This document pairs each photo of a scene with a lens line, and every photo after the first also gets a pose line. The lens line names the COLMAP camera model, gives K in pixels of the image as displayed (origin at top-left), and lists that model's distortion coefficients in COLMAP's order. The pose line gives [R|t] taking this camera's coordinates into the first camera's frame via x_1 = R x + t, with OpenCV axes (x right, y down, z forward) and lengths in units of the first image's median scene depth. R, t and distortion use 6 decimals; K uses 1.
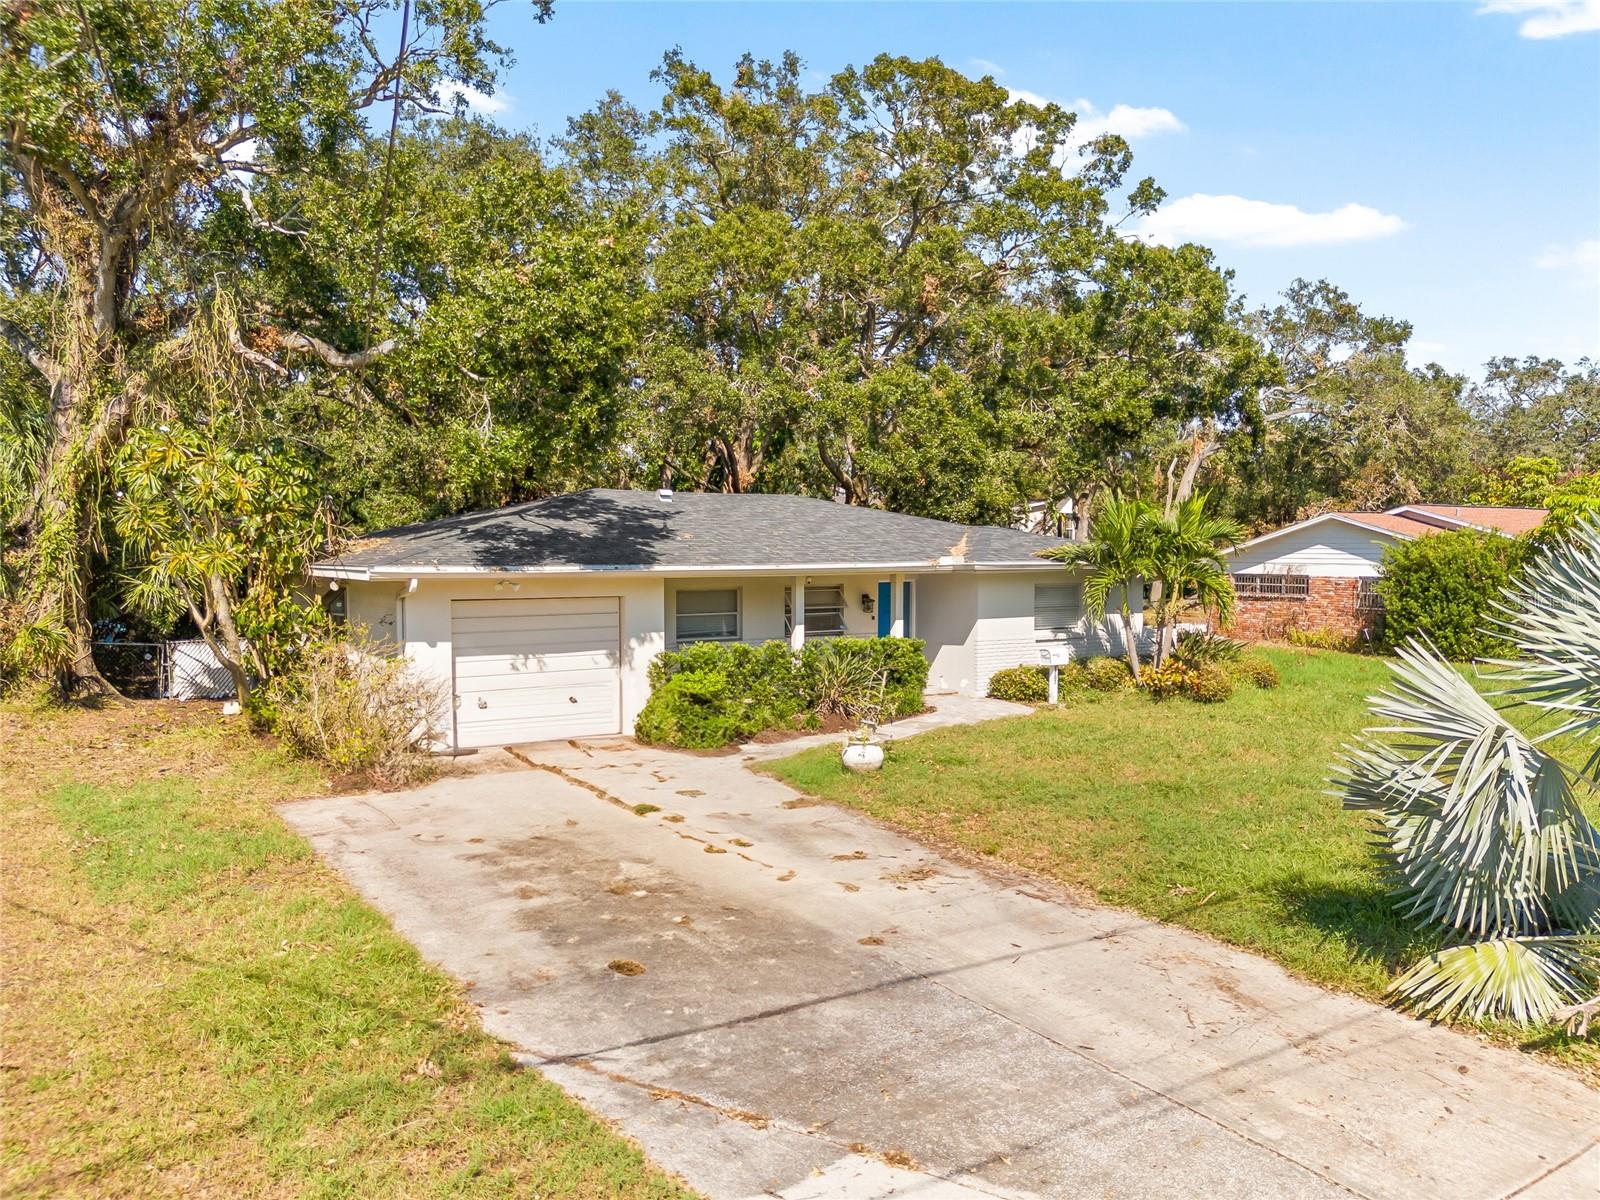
lens RADIAL K [[1195.8, 0, 800.0], [0, 1195.8, 600.0], [0, 0, 1]] dist [0.034317, 0.000530]
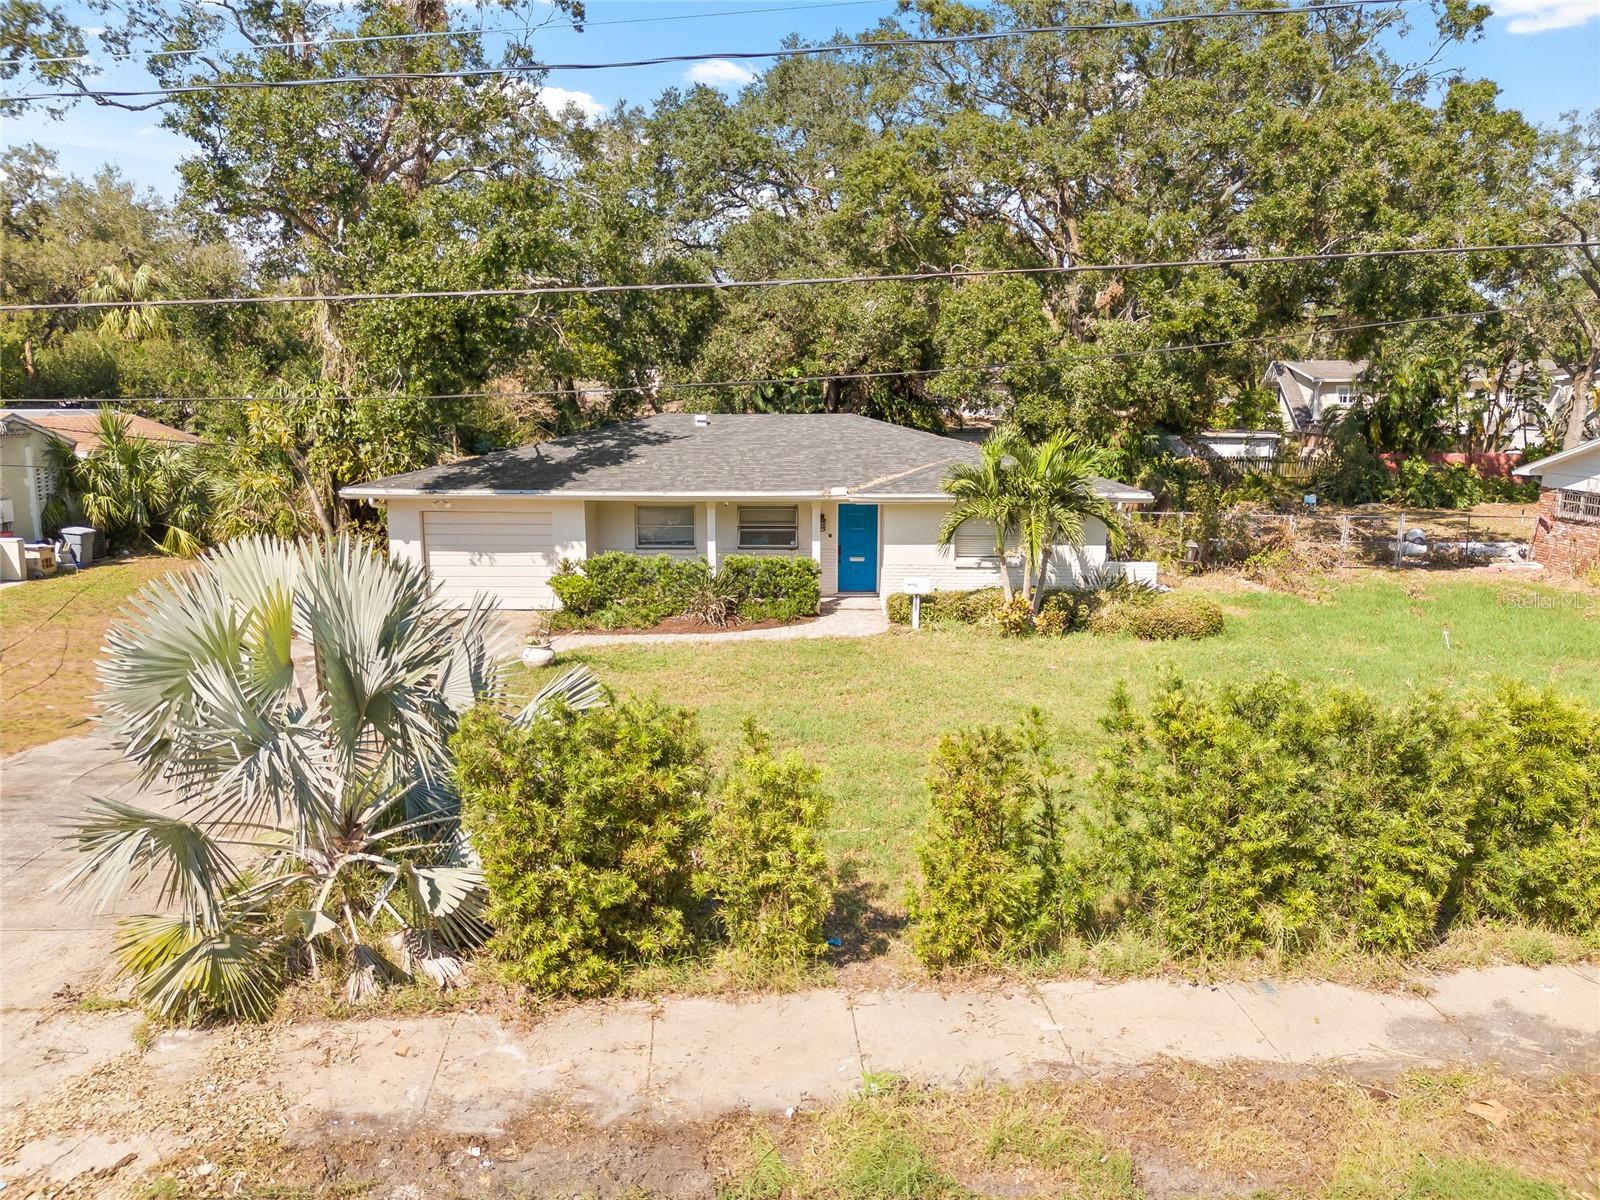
lens RADIAL K [[1195.8, 0, 800.0], [0, 1195.8, 600.0], [0, 0, 1]] dist [0.034317, 0.000530]
pose [[0.837685, 0.095811, -0.537683, 0.697785], [-0.027181, 0.990586, 0.134168, -0.080501], [0.545476, -0.097776, 0.832403, 0.052491]]
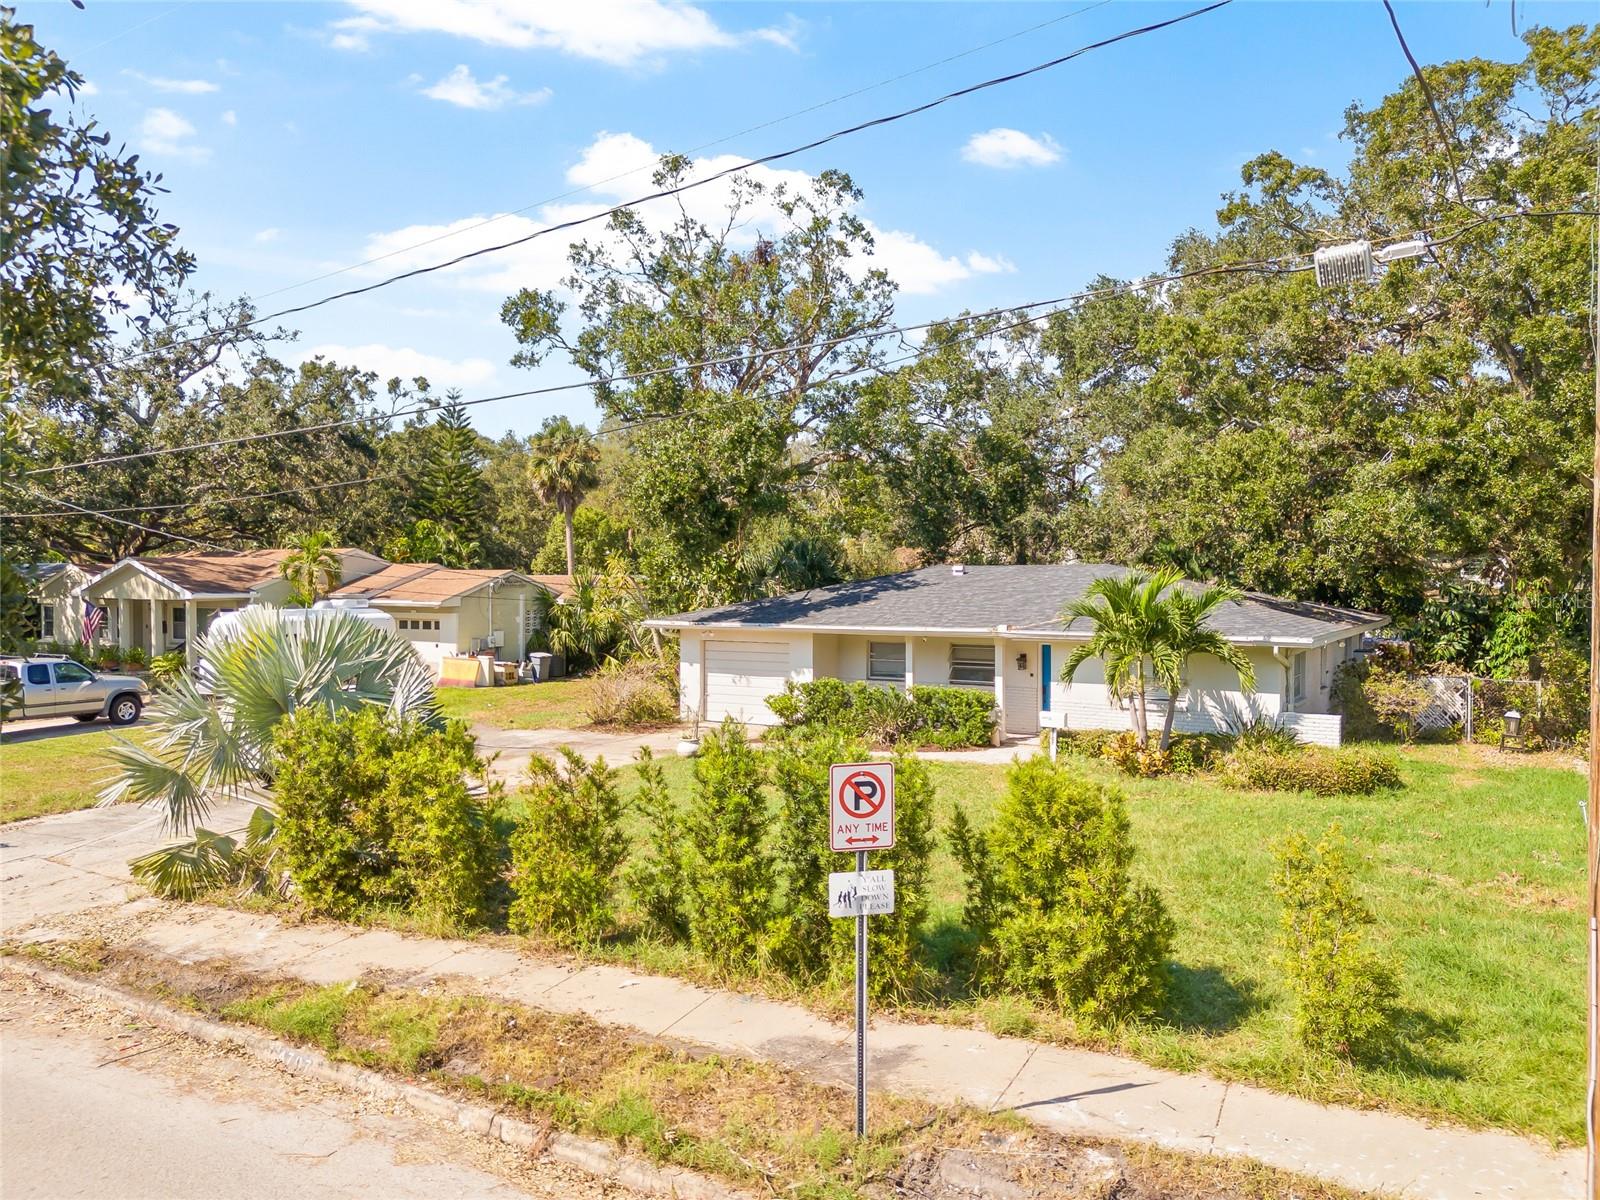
lens RADIAL K [[1195.8, 0, 800.0], [0, 1195.8, 600.0], [0, 0, 1]] dist [0.034317, 0.000530]
pose [[0.438109, 0.017681, -0.898748, 1.092593], [-0.041650, 0.999132, -0.000646, -0.052036], [0.897956, 0.037716, 0.438465, 0.302949]]
